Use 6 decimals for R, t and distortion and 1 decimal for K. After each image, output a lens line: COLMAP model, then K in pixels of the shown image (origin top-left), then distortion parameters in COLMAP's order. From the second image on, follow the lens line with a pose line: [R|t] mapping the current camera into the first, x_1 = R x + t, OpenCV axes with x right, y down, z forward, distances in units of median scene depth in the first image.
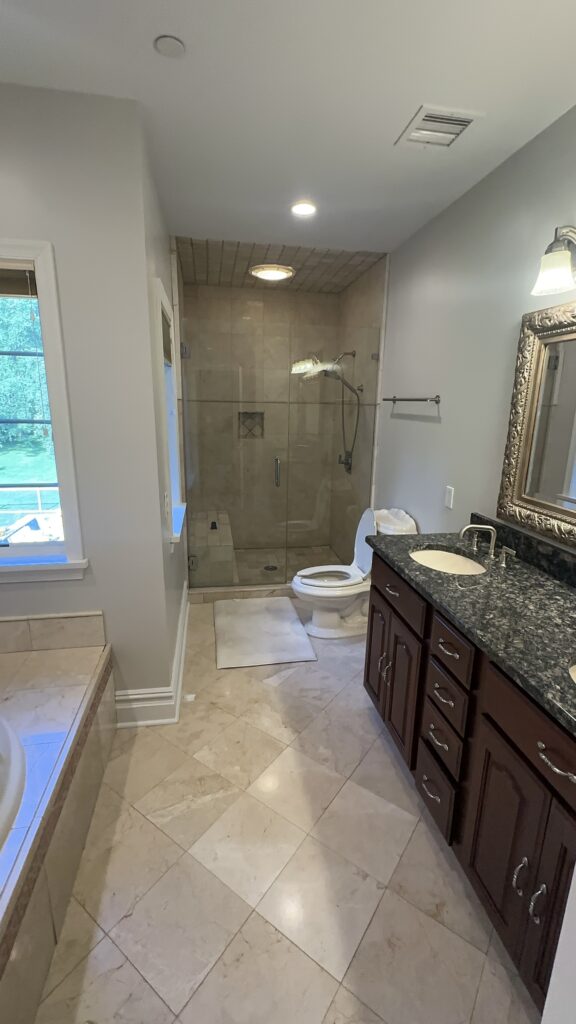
lens RADIAL K [[446.3, 0, 289.1], [0, 446.3, 513.8], [0, 0, 1]] dist [0.000847, 0.000322]
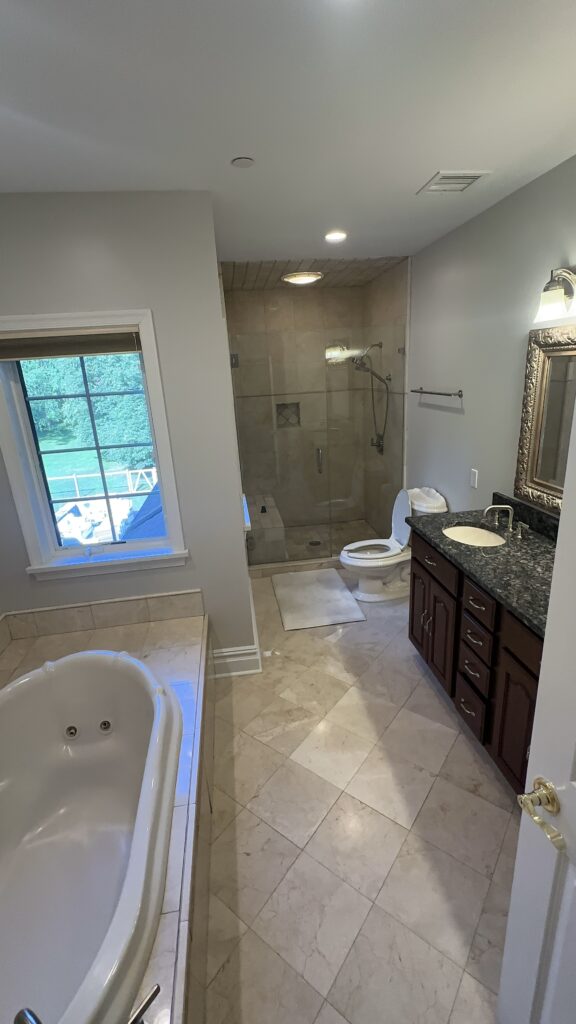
lens RADIAL K [[445.2, 0, 288.8], [0, 445.2, 513.0], [0, 0, 1]] dist [-0.001158, -0.000137]
pose [[0.996512, -0.060553, -0.057420, -0.080795], [0.064192, 0.995896, 0.063797, -0.064788], [0.053322, -0.067260, 0.996310, -0.247035]]
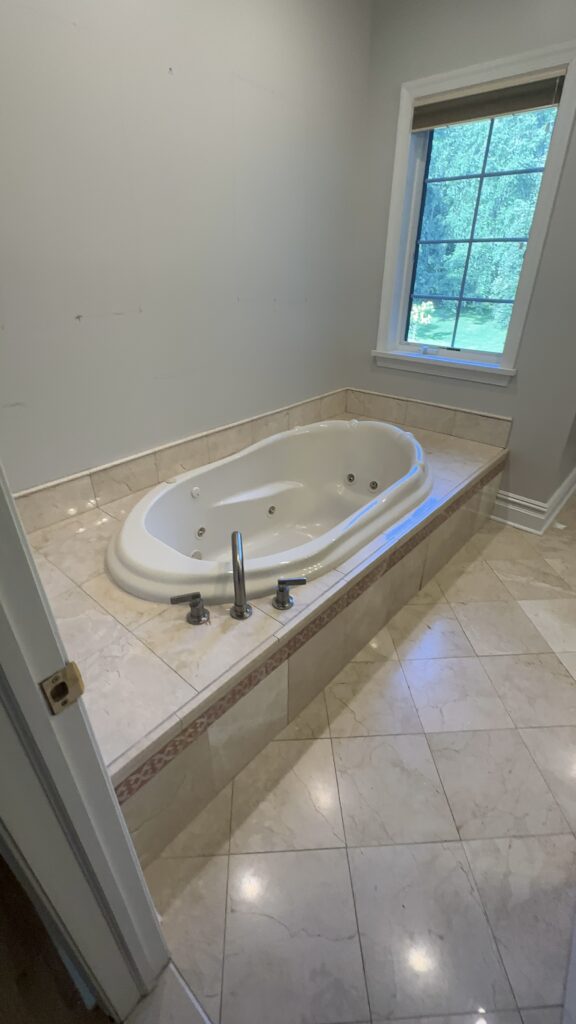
lens RADIAL K [[446.3, 0, 289.1], [0, 446.3, 513.8], [0, 0, 1]] dist [0.000847, 0.000322]
pose [[0.626143, 0.373411, -0.684478, 0.116953], [-0.184524, 0.923892, 0.335223, 0.167219], [0.757559, -0.083595, 0.647391, -0.241111]]
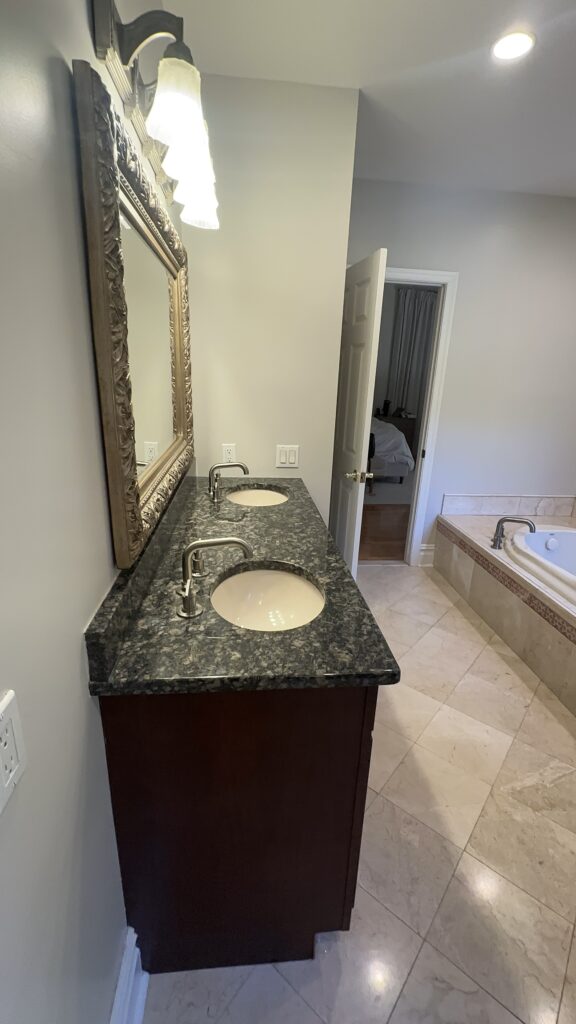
lens RADIAL K [[446.3, 0, 289.1], [0, 446.3, 513.8], [0, 0, 1]] dist [0.000847, 0.000322]
pose [[-0.996002, -0.072350, 0.052404, 0.280913], [-0.033193, 0.844320, 0.534810, -0.299344], [-0.082939, 0.530932, -0.843346, 1.368801]]
